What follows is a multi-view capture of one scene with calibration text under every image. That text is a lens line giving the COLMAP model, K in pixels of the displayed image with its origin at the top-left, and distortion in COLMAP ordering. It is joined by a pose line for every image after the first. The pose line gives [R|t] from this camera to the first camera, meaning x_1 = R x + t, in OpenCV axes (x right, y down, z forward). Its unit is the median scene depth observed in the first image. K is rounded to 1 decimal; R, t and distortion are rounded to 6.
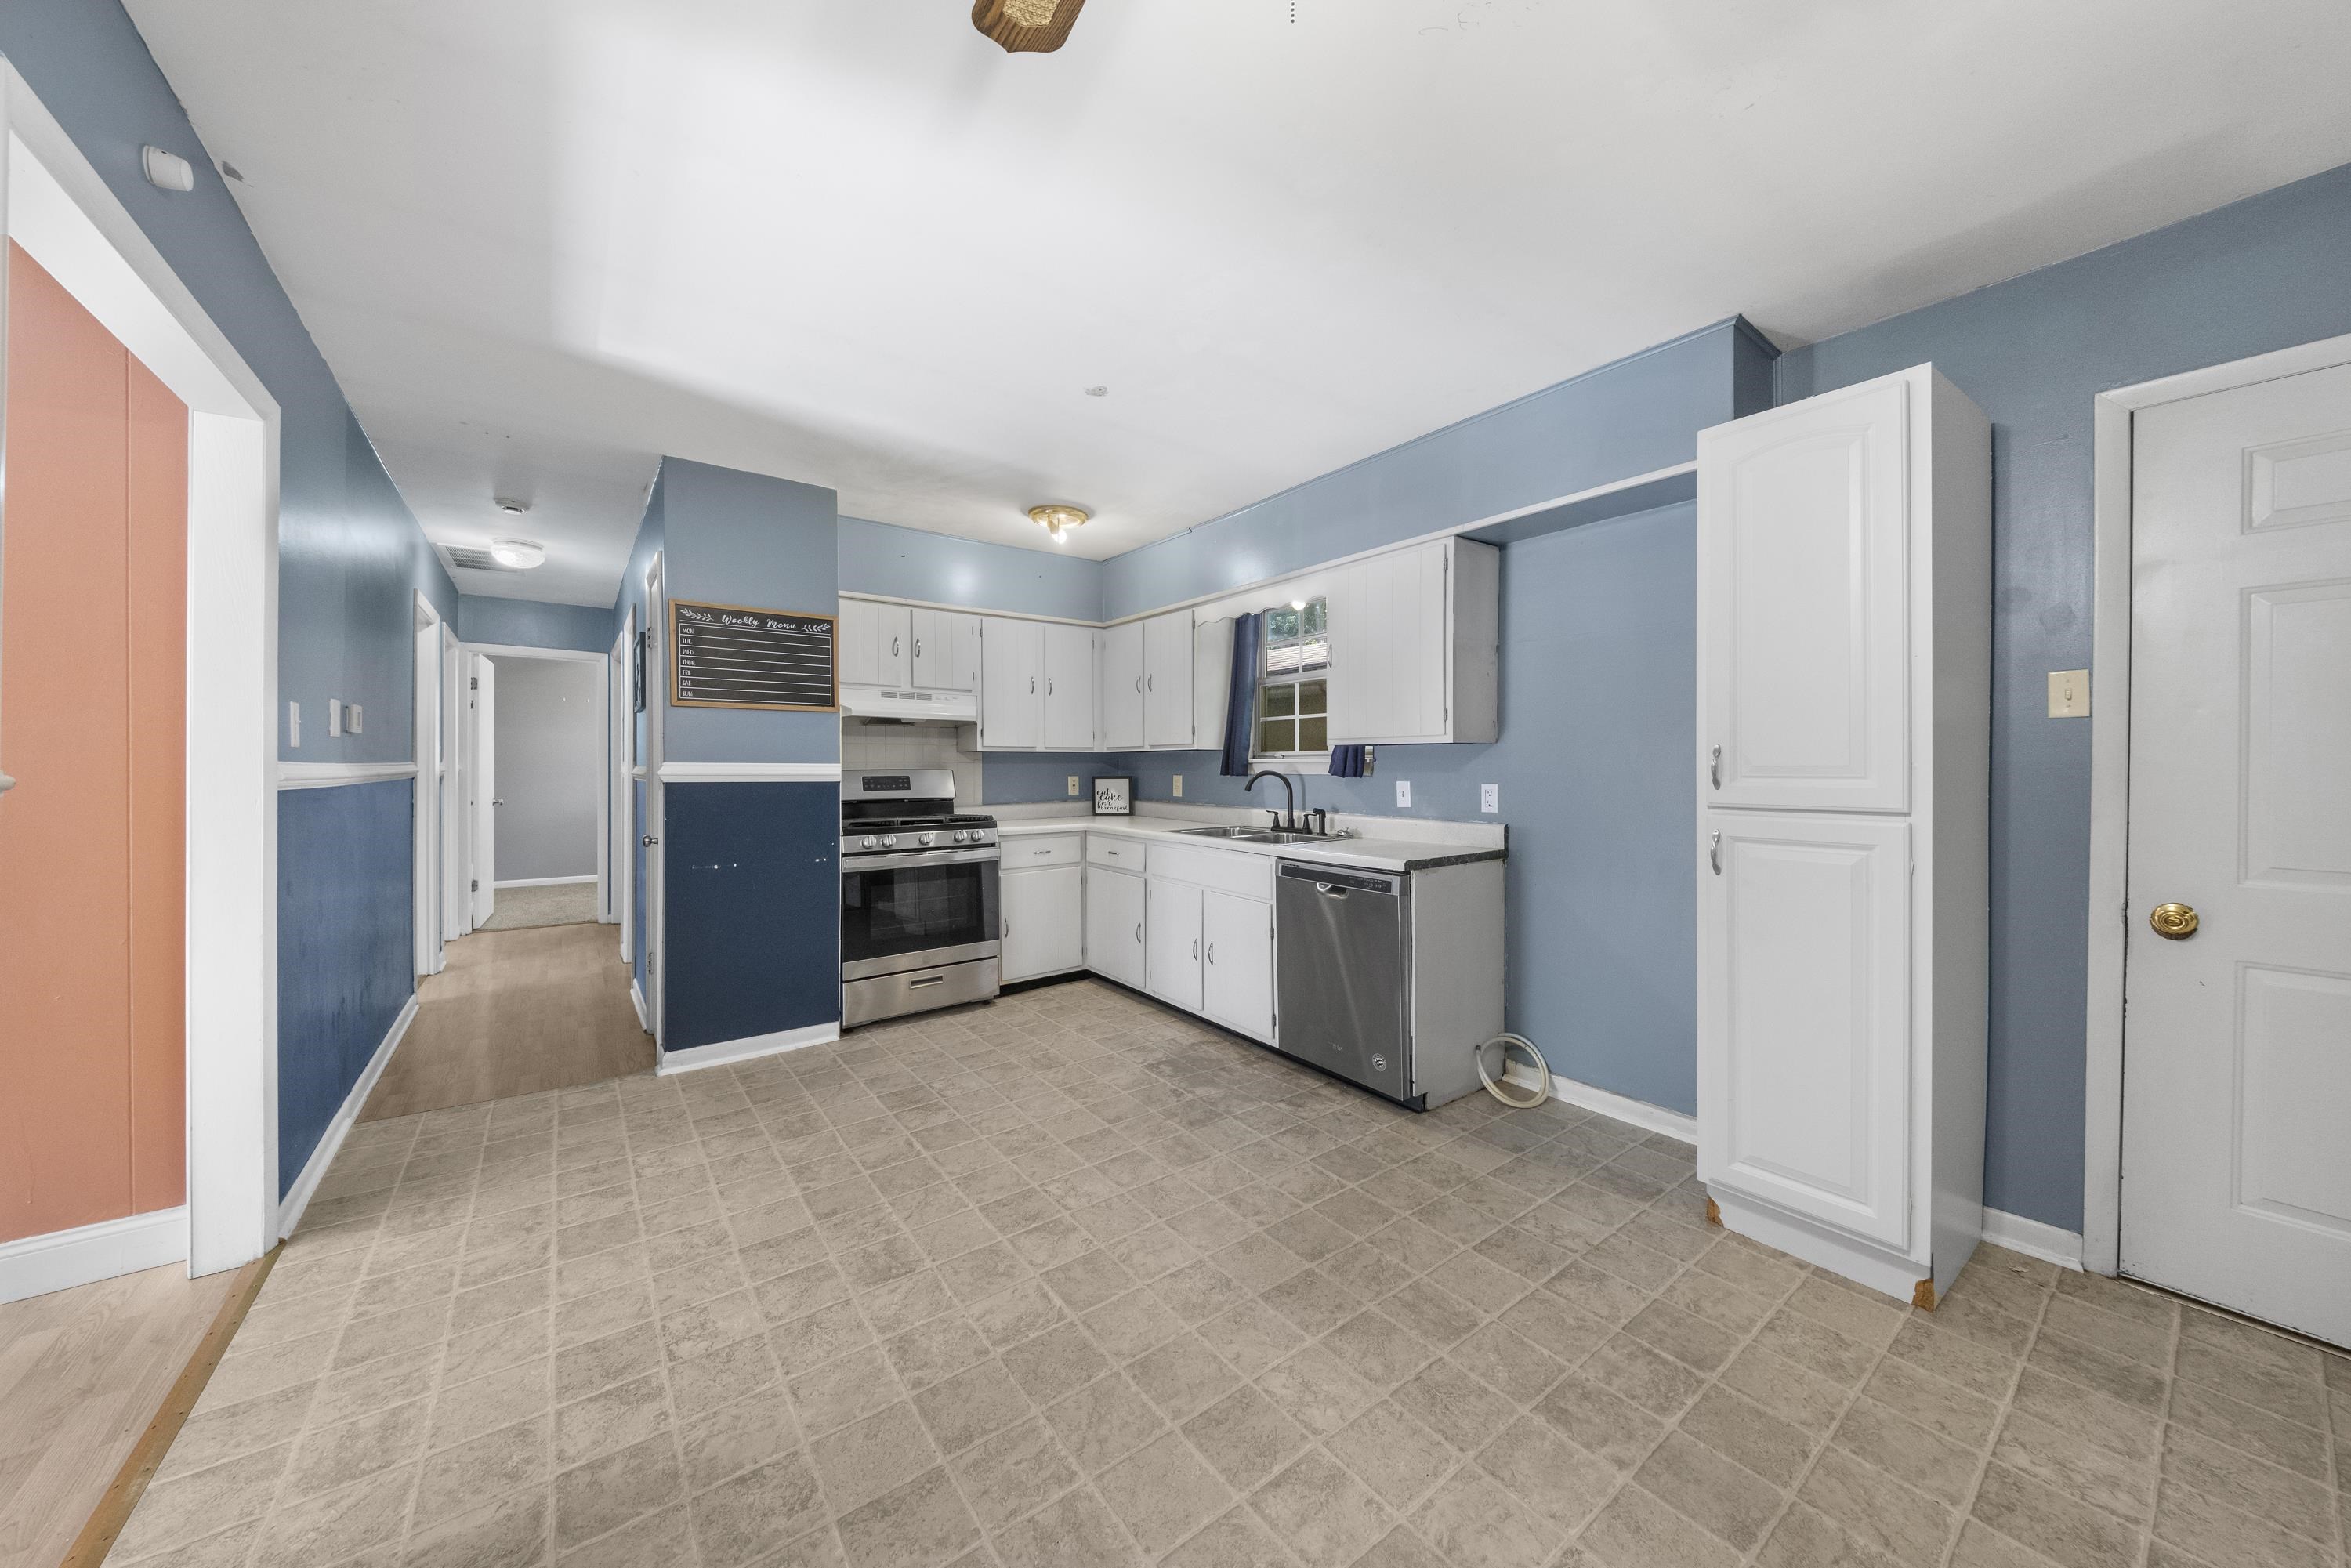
lens RADIAL K [[809.7, 0, 1181.8], [0, 809.7, 763.8], [0, 0, 1]] dist [0.048907, -0.022738]
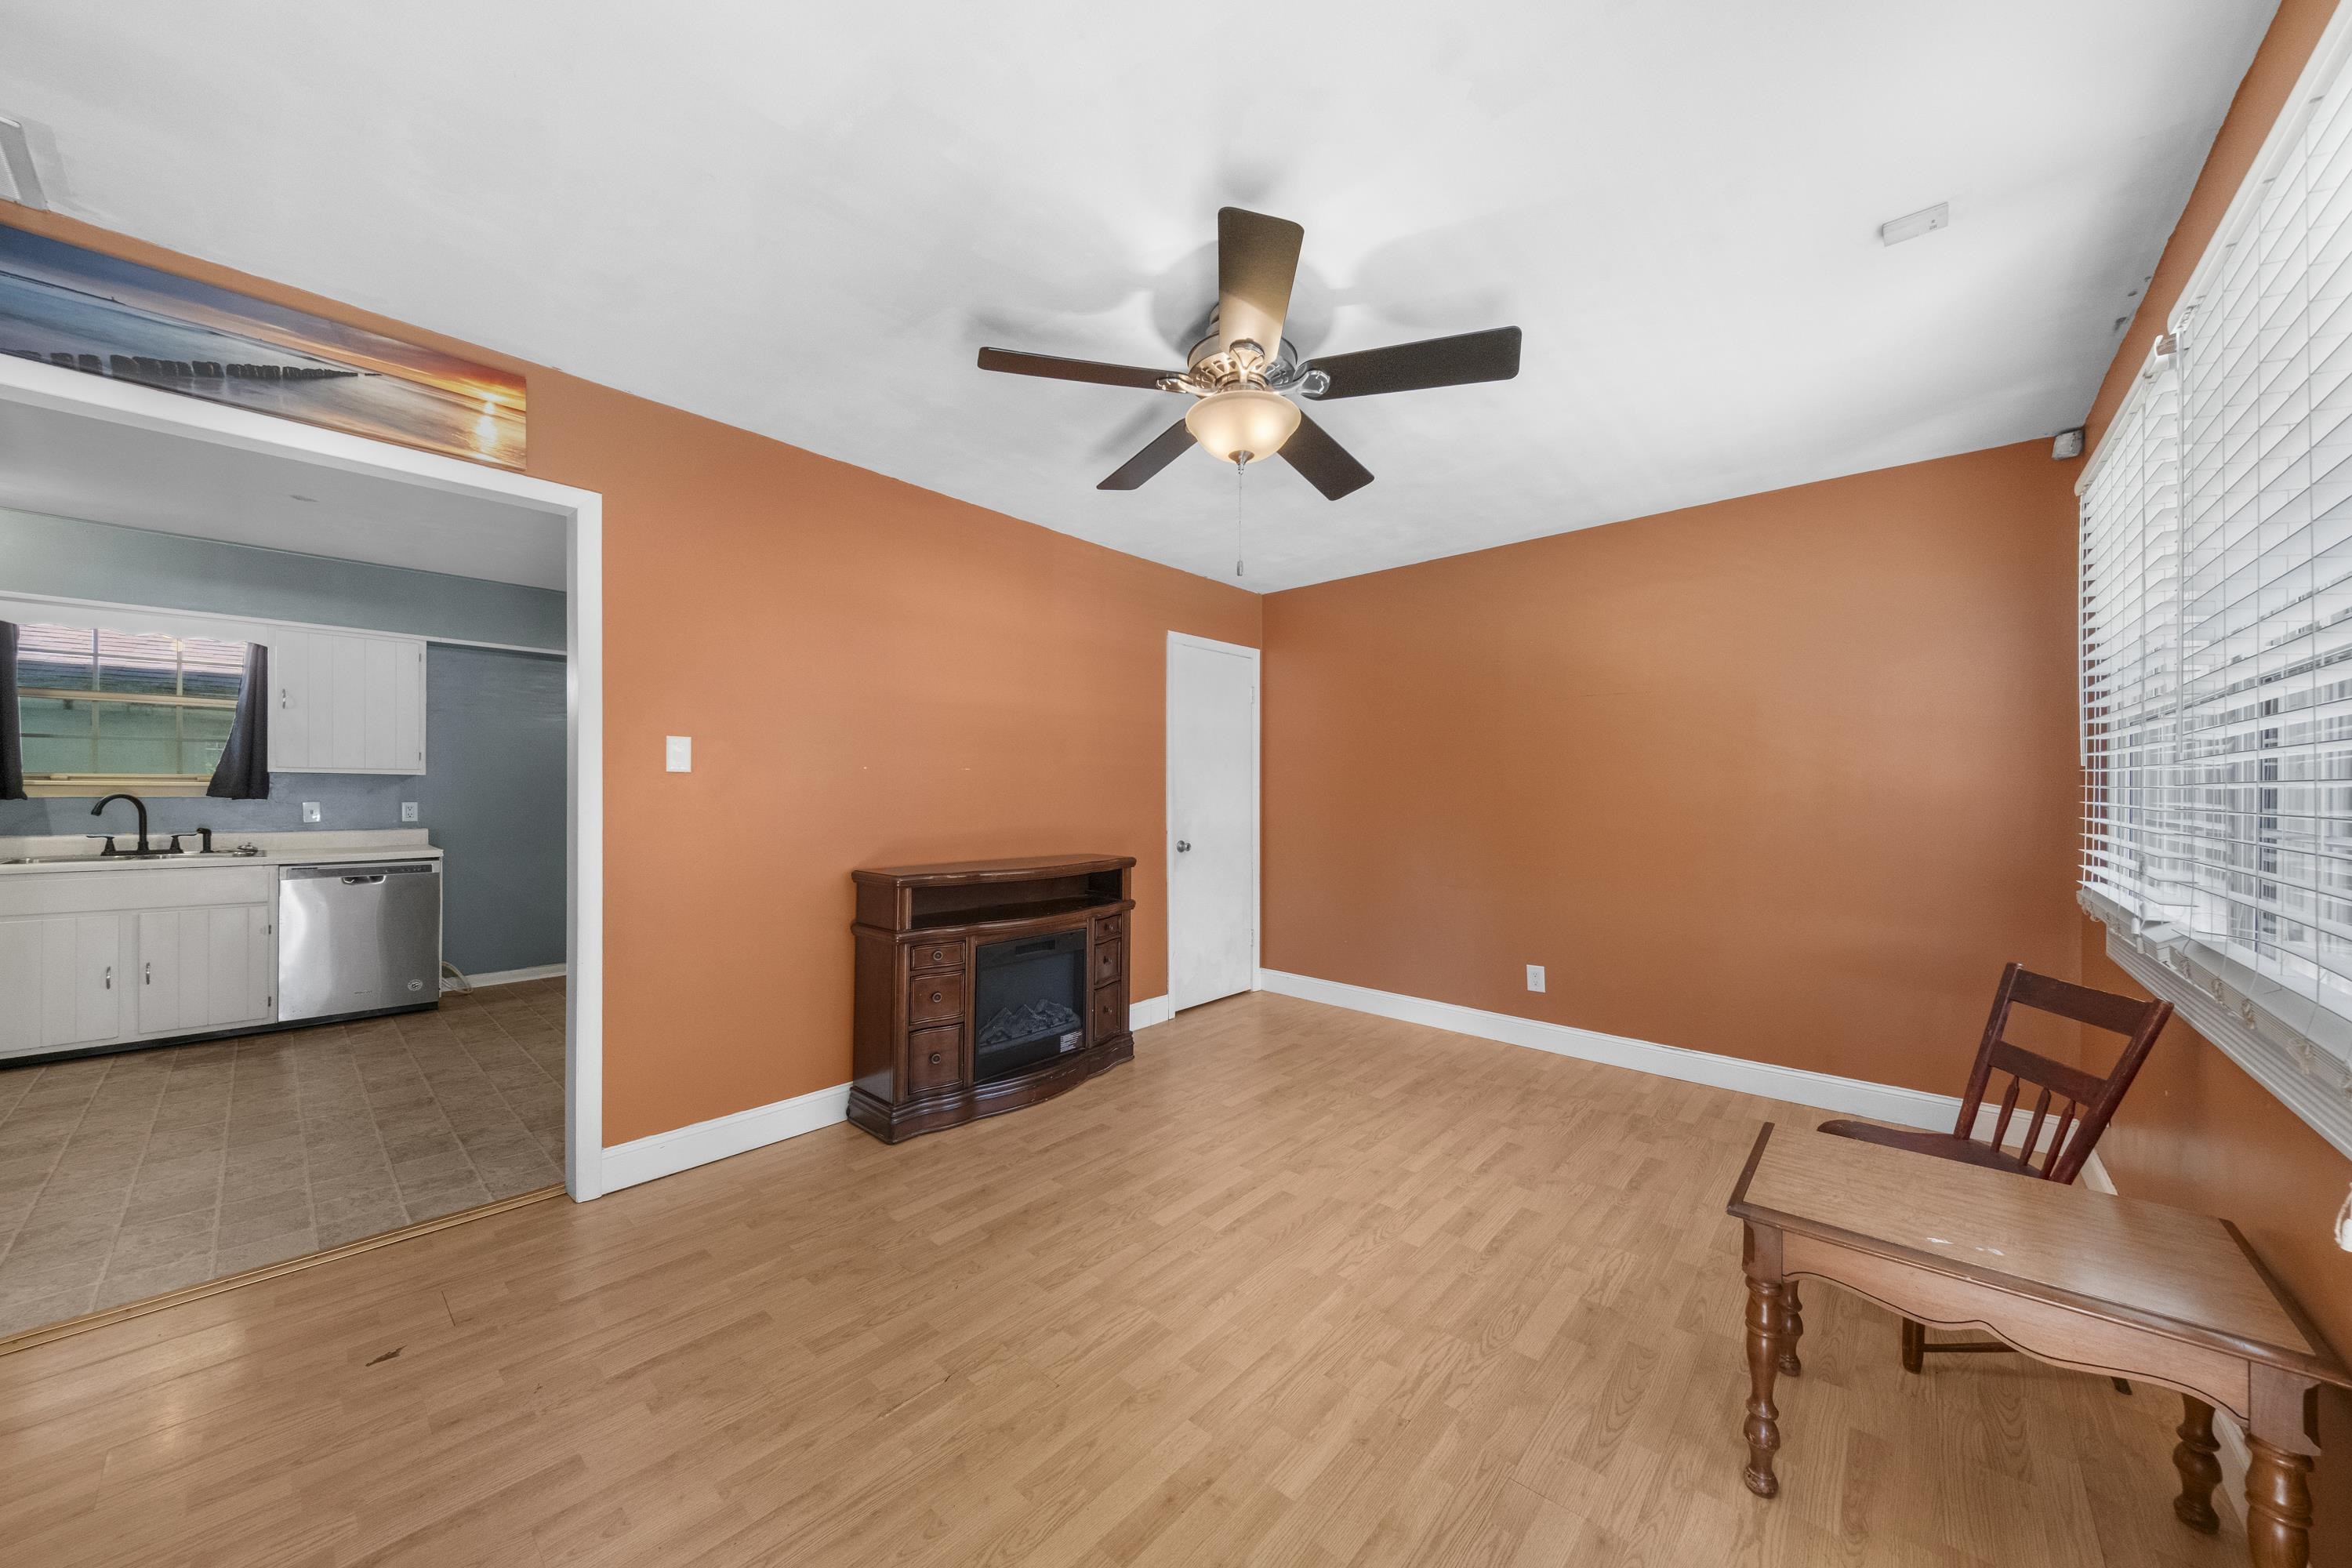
lens RADIAL K [[827.7, 0, 1170.2], [0, 827.7, 794.6], [0, 0, 1]] dist [-0.001700, -0.000152]
pose [[-0.185876, -0.003583, 0.982567, -1.118629], [-0.005381, 0.999982, 0.002628, -0.000480], [-0.982558, -0.004799, -0.185892, -0.068894]]
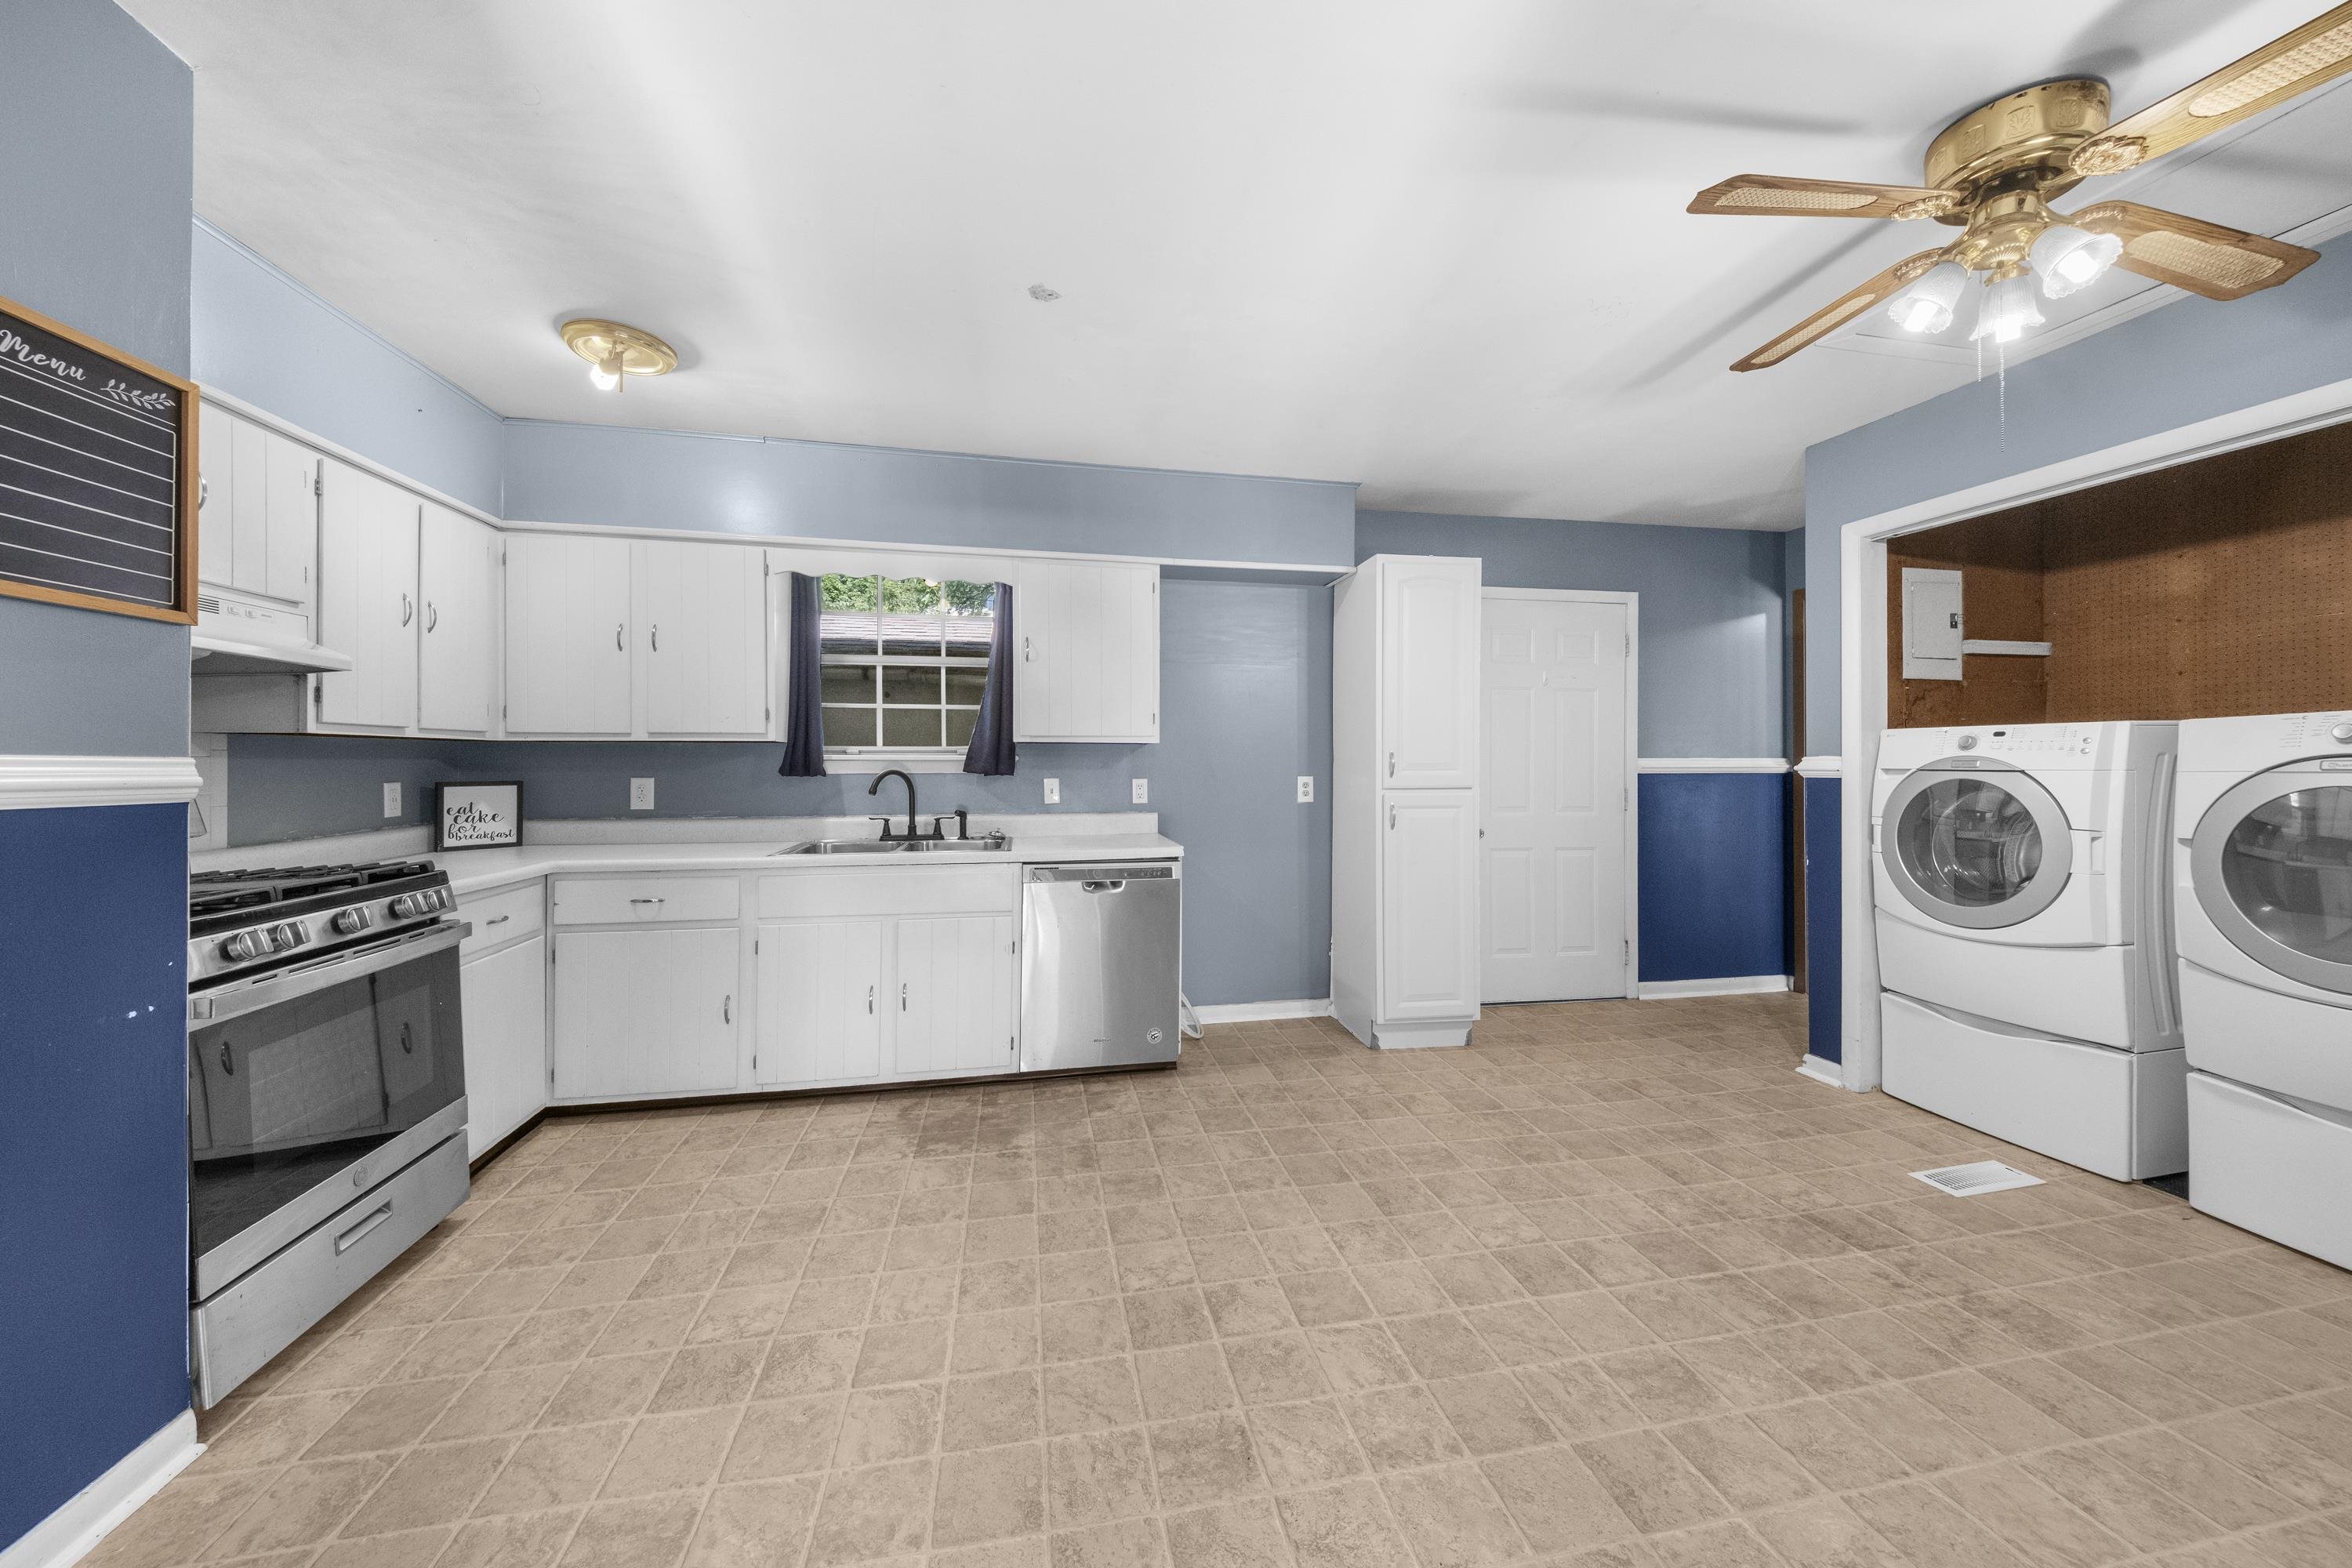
lens RADIAL K [[810.0, 0, 1182.3], [0, 810.0, 763.7], [0, 0, 1]] dist [0.048907, -0.022738]
pose [[0.434821, 0.000477, 0.900517, -0.523113], [-0.001319, 0.999999, 0.000107, 0.002372], [-0.900516, -0.001234, 0.434822, 0.363654]]
